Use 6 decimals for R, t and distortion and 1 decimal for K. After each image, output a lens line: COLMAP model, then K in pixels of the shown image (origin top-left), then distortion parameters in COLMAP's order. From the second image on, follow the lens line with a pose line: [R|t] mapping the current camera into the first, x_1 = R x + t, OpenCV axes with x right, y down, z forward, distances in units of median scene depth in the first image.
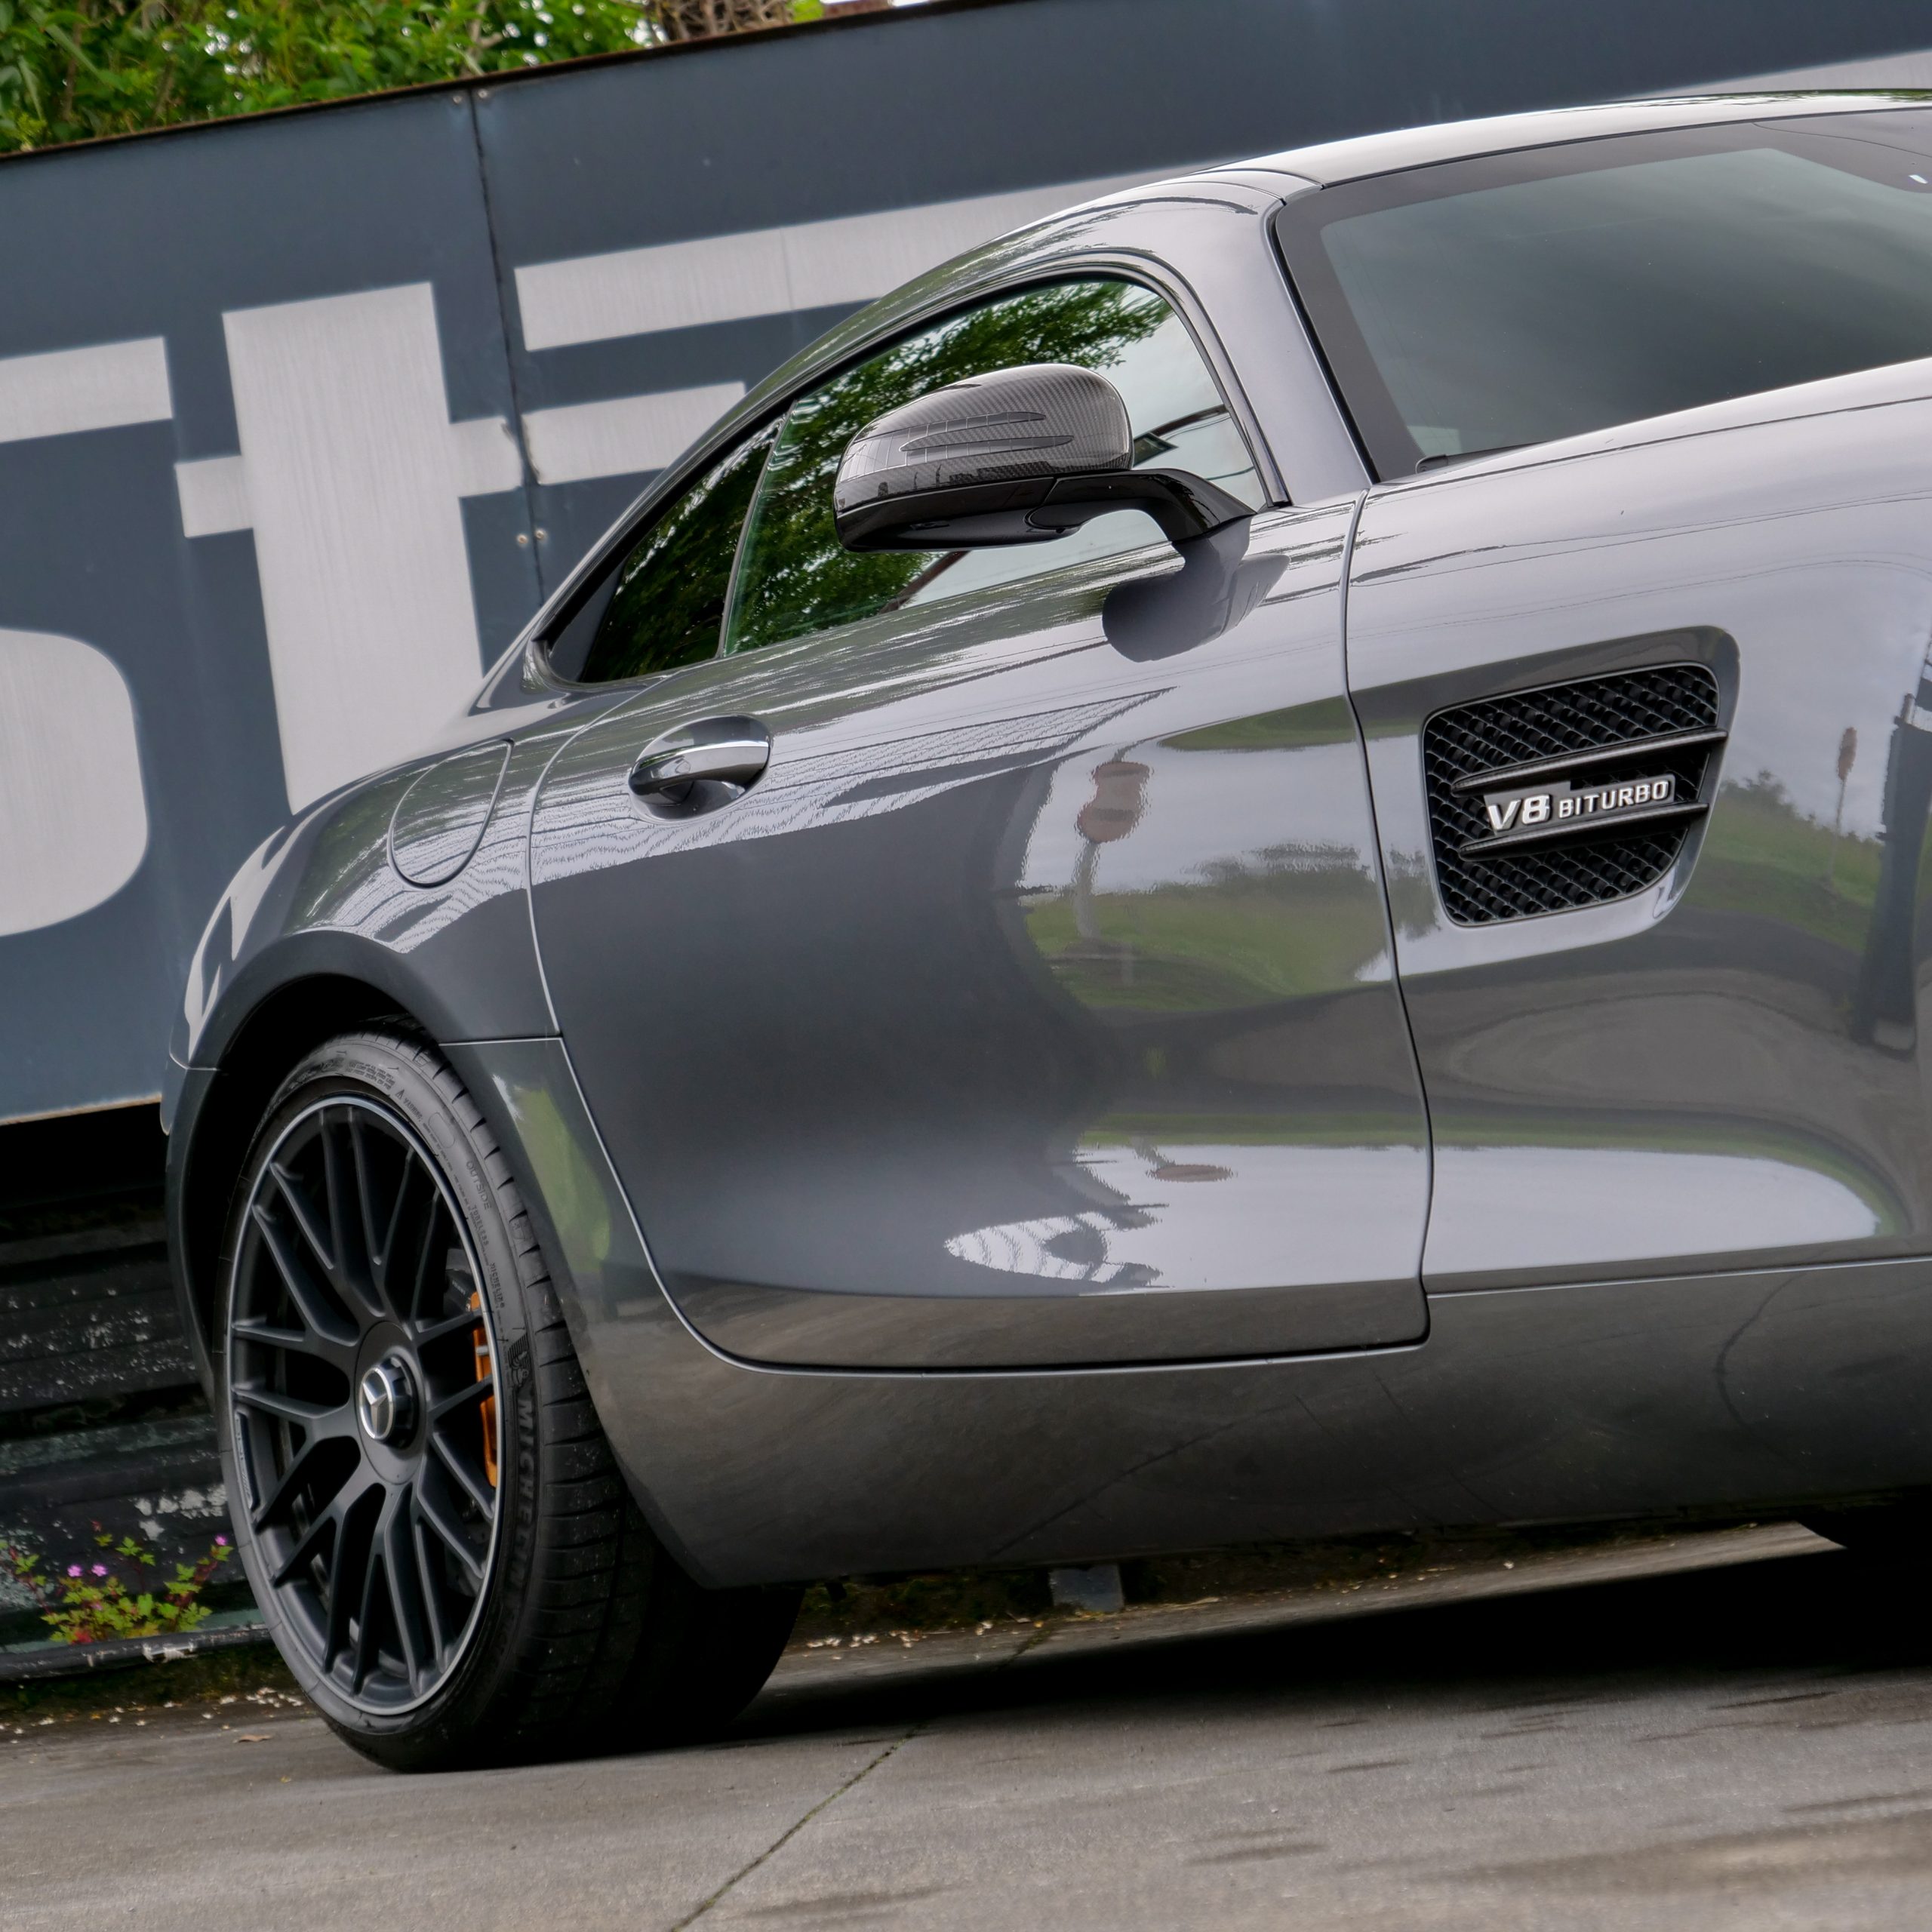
lens RADIAL K [[7200.5, 0, 965.6], [0, 7200.5, 964.9], [0, 0, 1]] dist [-0.046236, -0.026869]
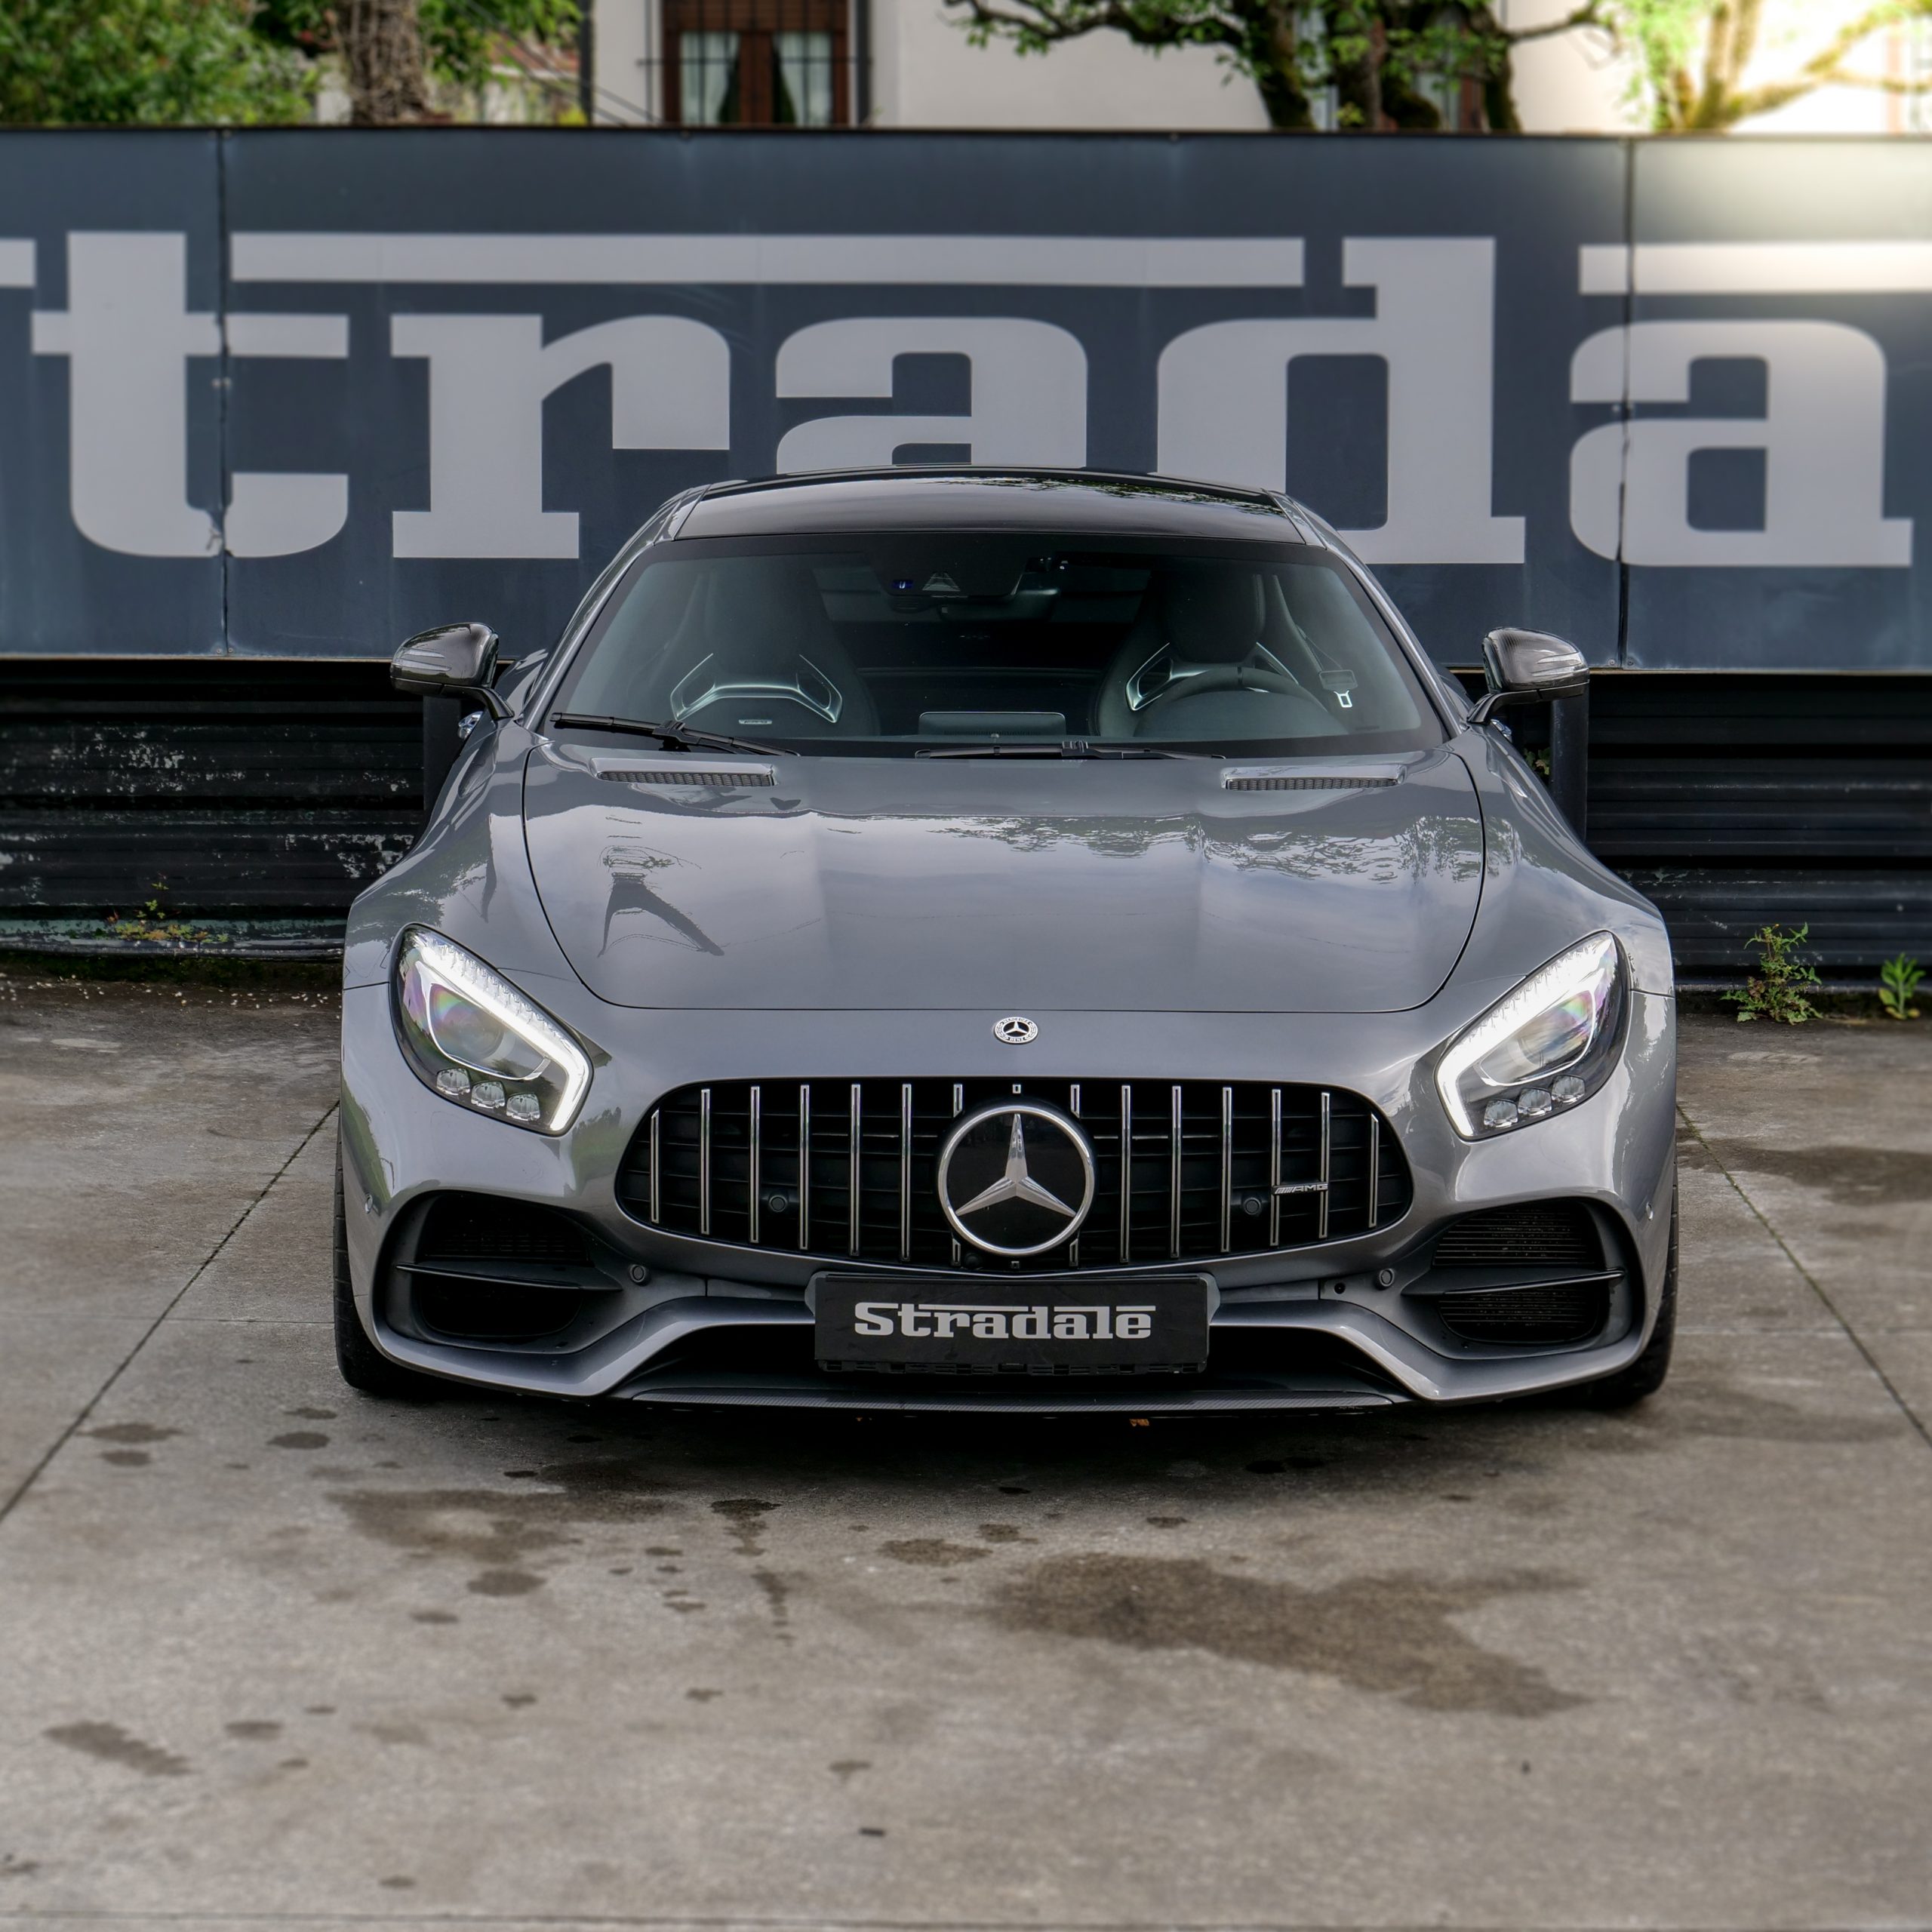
lens RADIAL K [[5443.3, 0, 906.0], [0, 5443.3, 921.8], [0, 0, 1]] dist [0.019171, -0.370557]
pose [[0.988706, 0.140503, 0.052145, 0.058657], [-0.147592, 0.973259, 0.176020, -0.195028], [-0.026020, -0.181729, 0.983004, -0.388376]]
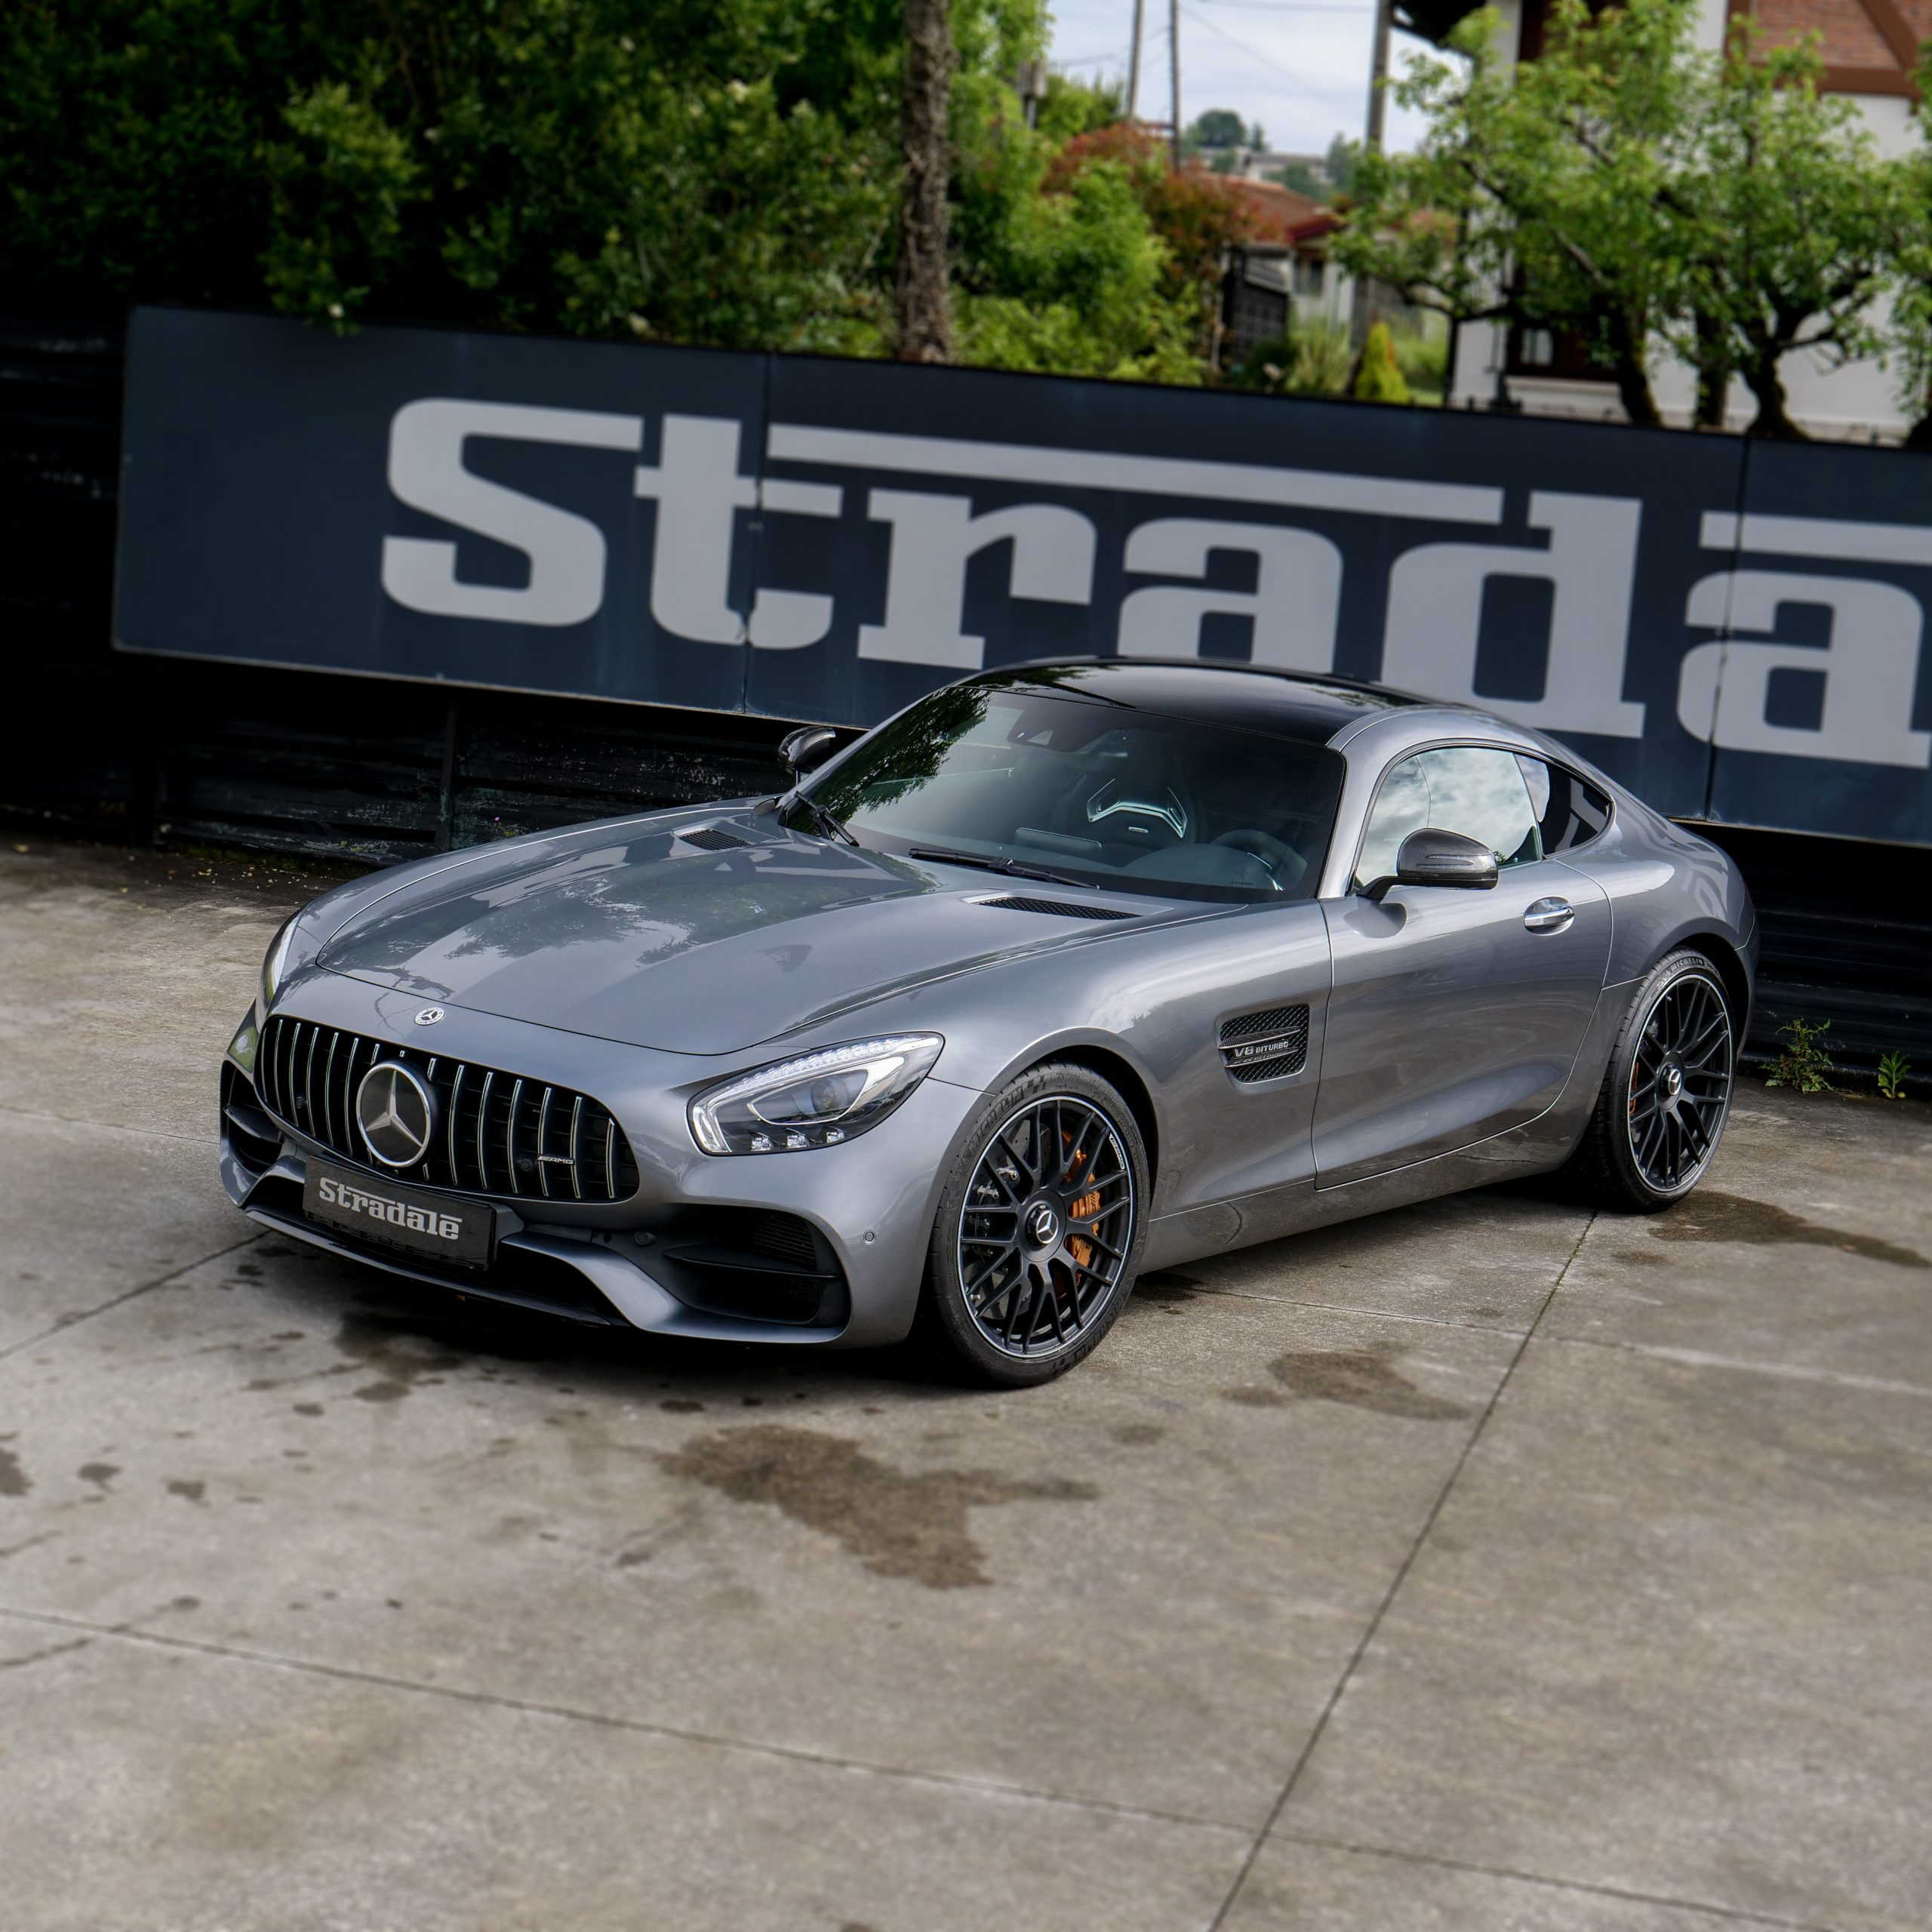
lens RADIAL K [[3825.3, 0, 936.2], [0, 3825.3, 962.1], [0, 0, 1]] dist [0.011196, -0.050238]
pose [[0.952194, 0.249508, -0.176275, 0.292976], [-0.202676, 0.947688, 0.246599, -0.269093], [0.228582, -0.199083, 0.952951, -0.365723]]
